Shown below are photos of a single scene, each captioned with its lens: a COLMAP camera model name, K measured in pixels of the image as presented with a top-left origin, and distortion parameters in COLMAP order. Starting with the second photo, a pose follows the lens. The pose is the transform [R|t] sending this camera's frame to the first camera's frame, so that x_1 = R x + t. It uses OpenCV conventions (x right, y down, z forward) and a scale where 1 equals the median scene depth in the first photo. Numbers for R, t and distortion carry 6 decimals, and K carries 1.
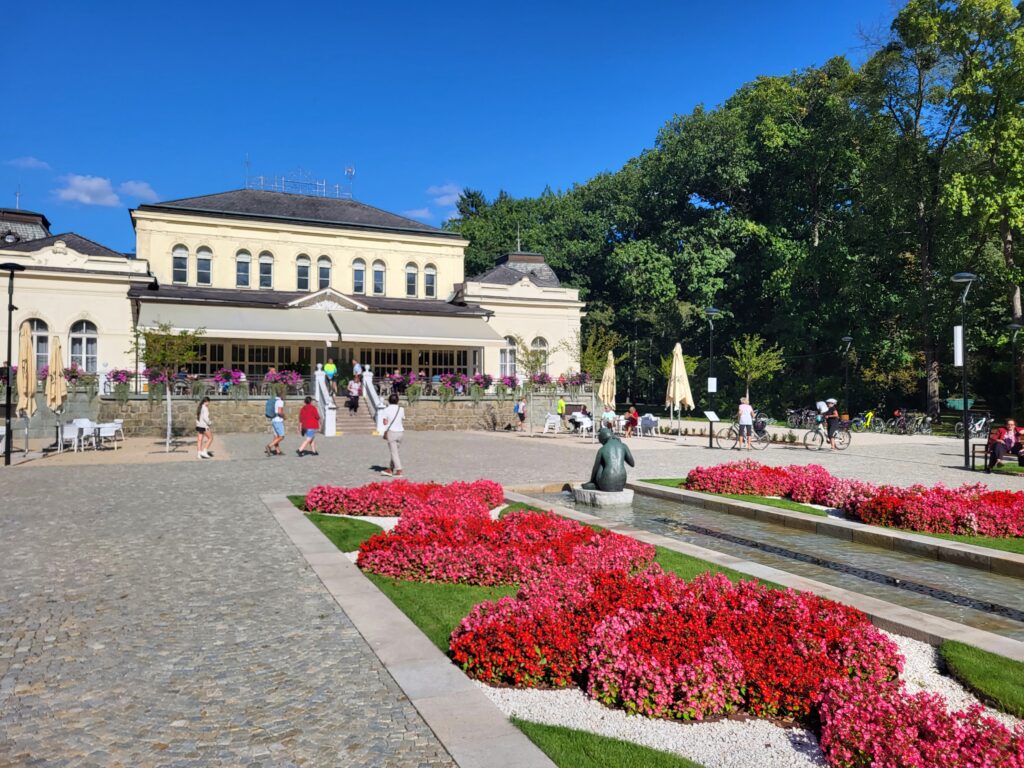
lens RADIAL K [[759.4, 0, 512.0], [0, 759.4, 384.0], [0, 0, 1]] dist [0.001120, -0.034143]
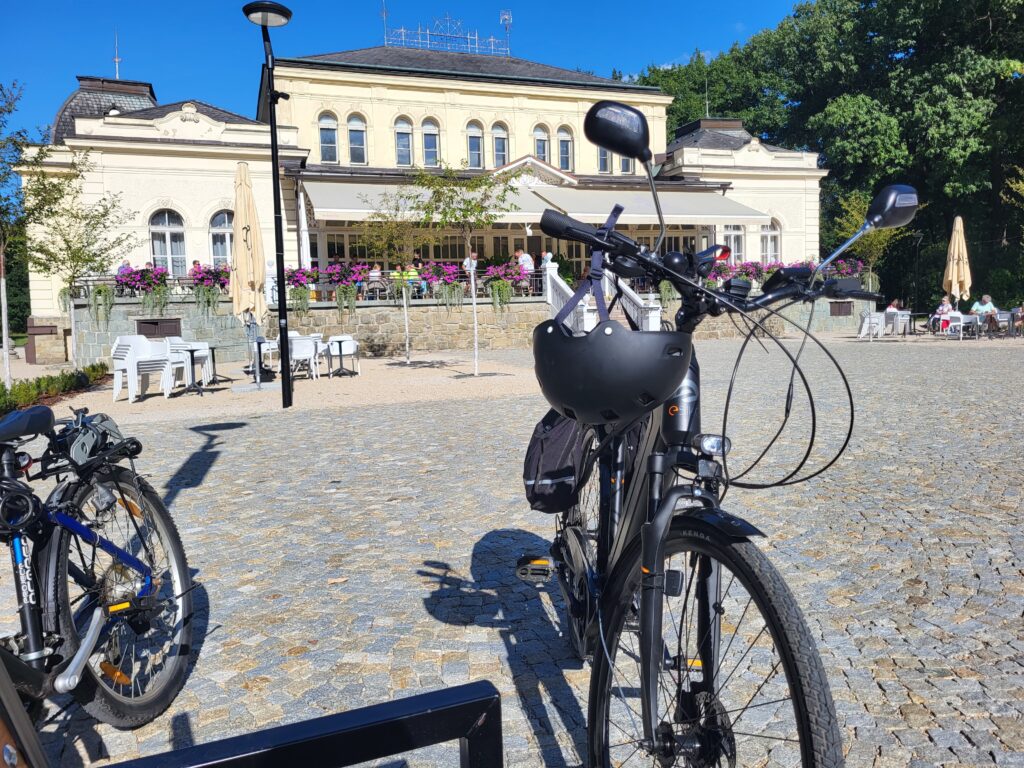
lens RADIAL K [[786.9, 0, 512.0], [0, 786.9, 384.0], [0, 0, 1]] dist [0.001987, -0.002304]
pose [[0.995519, -0.025769, -0.090979, -0.180307], [0.035223, 0.993965, 0.103890, 0.015472], [0.087753, -0.106629, 0.990419, 0.186895]]
